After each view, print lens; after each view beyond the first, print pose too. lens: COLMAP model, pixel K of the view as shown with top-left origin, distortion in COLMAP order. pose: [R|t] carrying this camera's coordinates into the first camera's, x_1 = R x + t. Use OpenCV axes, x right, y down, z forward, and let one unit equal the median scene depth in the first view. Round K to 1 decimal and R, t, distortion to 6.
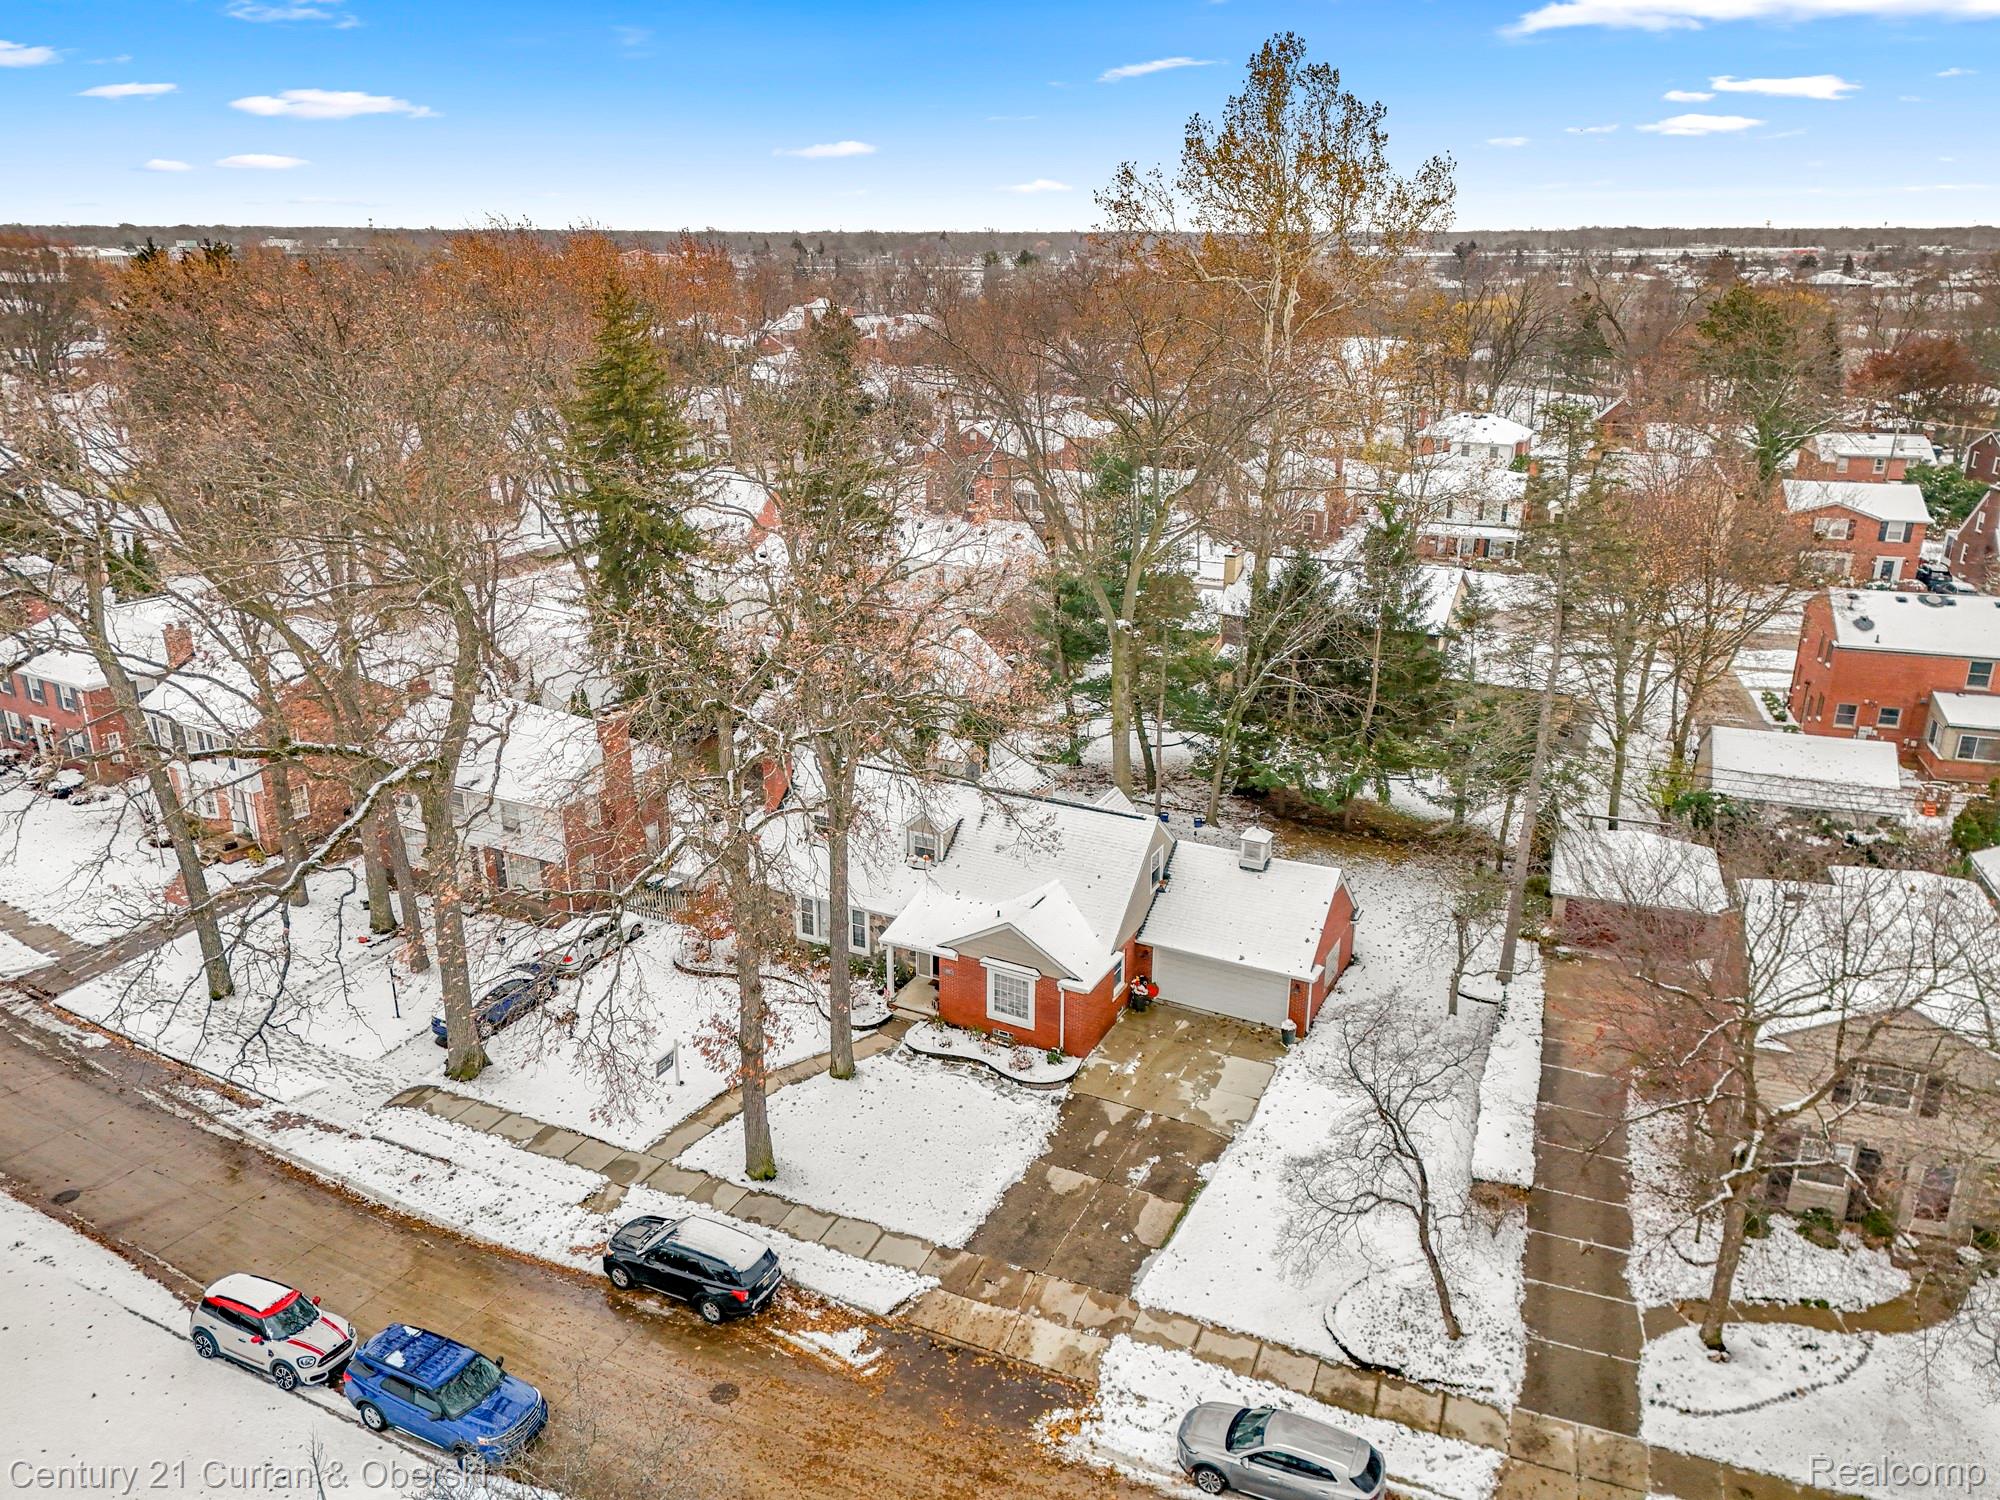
lens RADIAL K [[1469.2, 0, 1008.3], [0, 1469.2, 748.2], [0, 0, 1]] dist [0.058950, -0.043142]
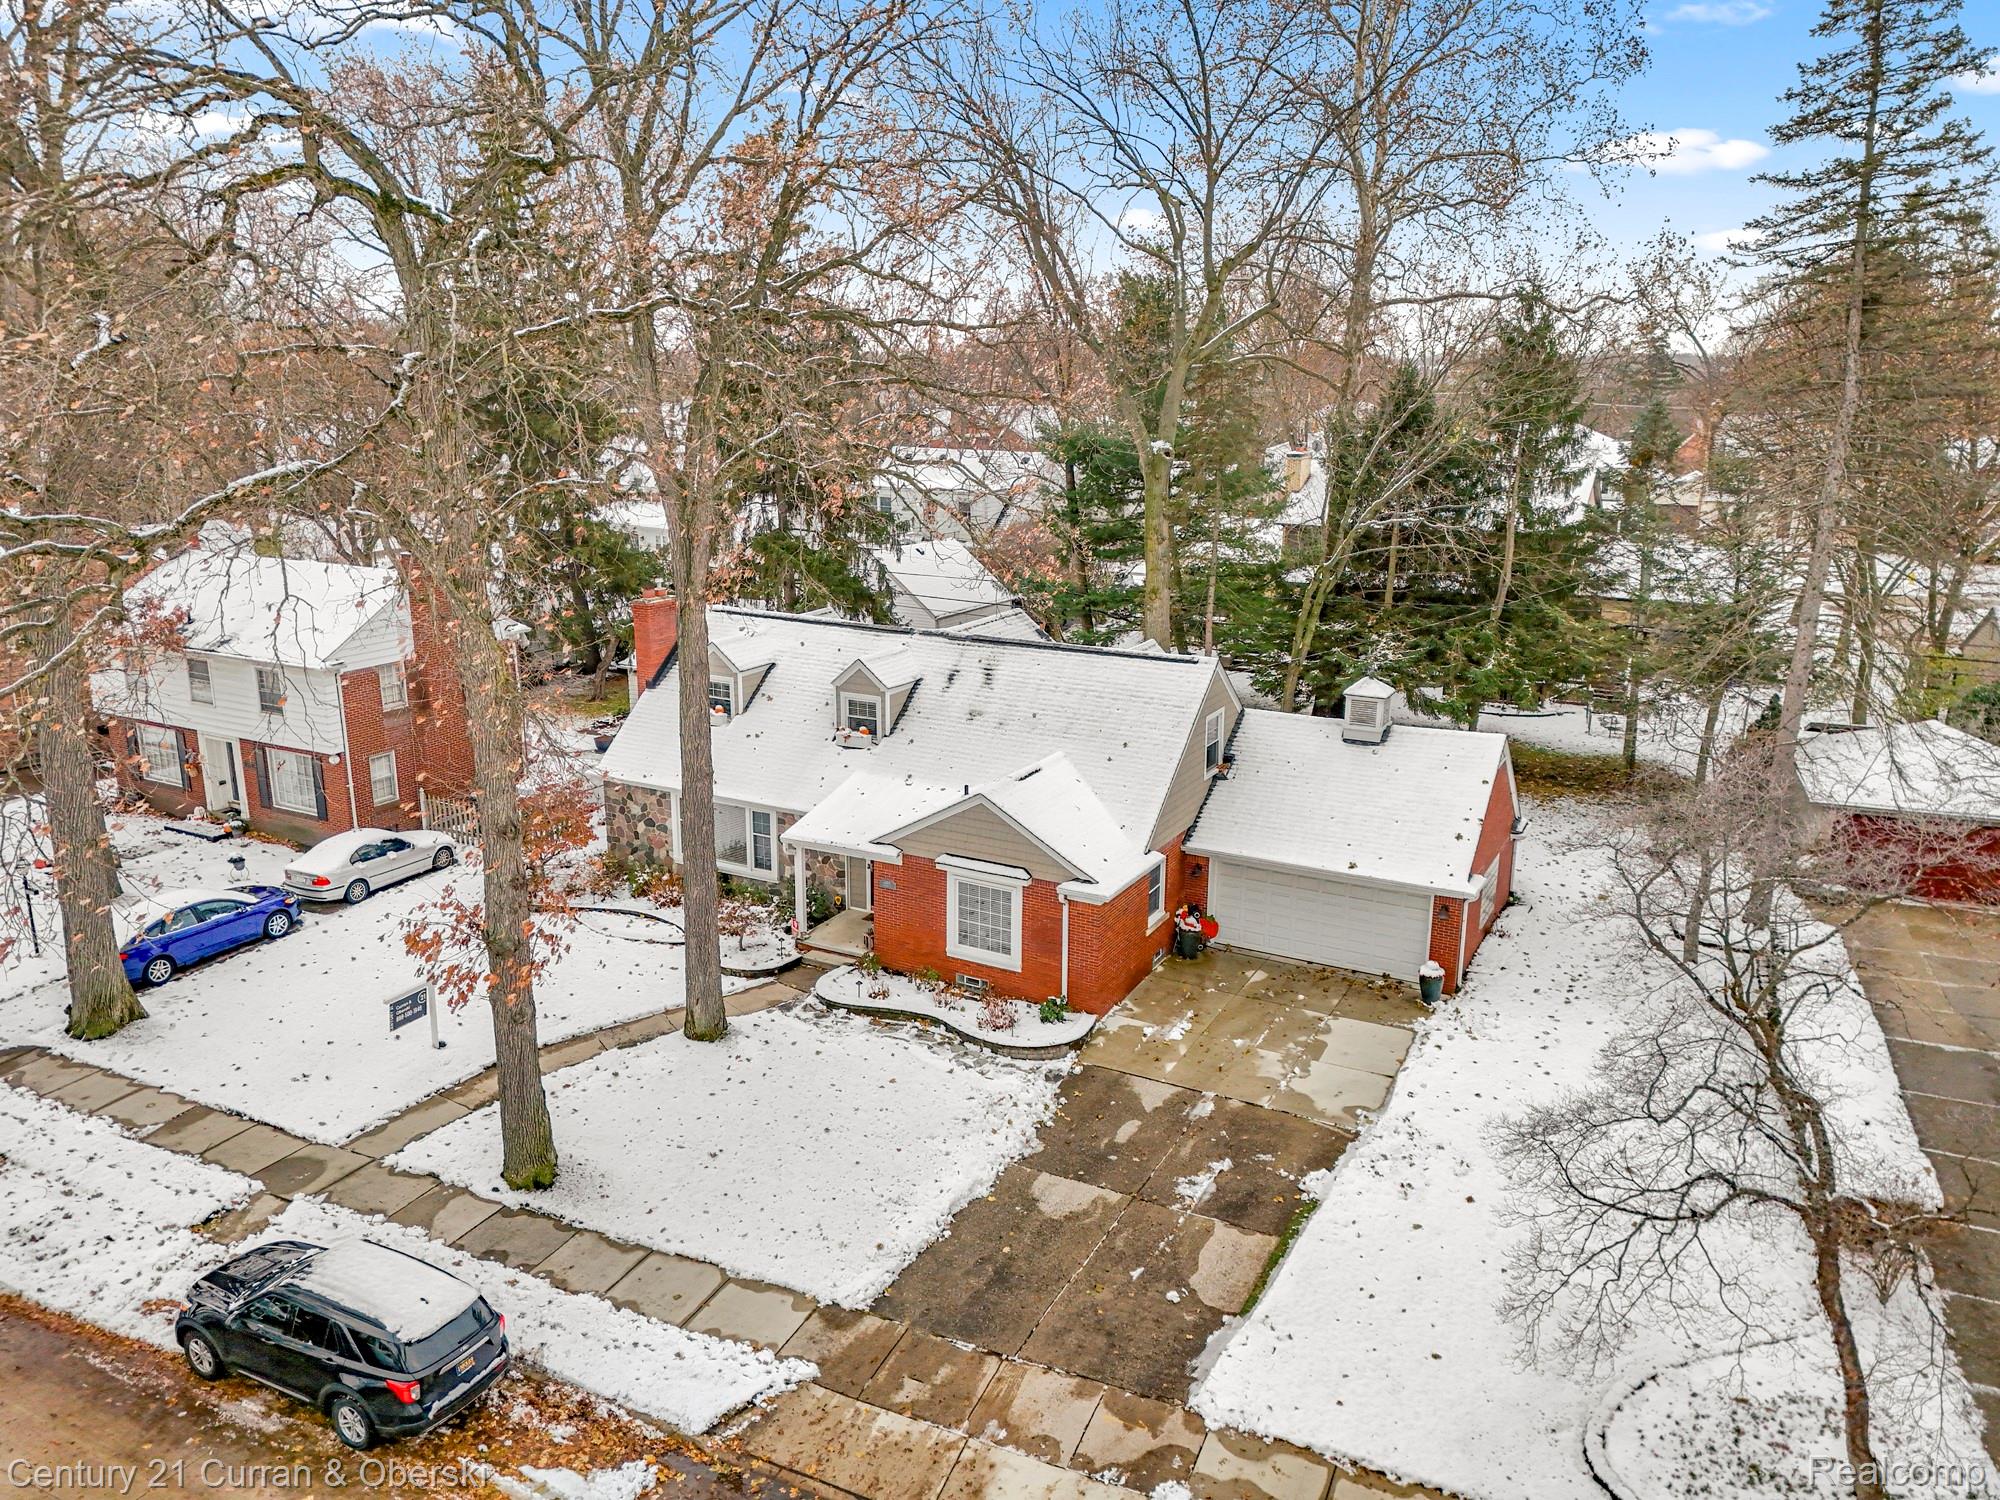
lens RADIAL K [[1469.2, 0, 1005.1], [0, 1469.2, 749.6], [0, 0, 1]] dist [0.058950, -0.043142]
pose [[0.999781, 0.007544, -0.019520, 0.023614], [-0.009096, 0.996696, -0.080714, 0.155307], [0.018847, 0.080874, 0.996546, 0.391362]]
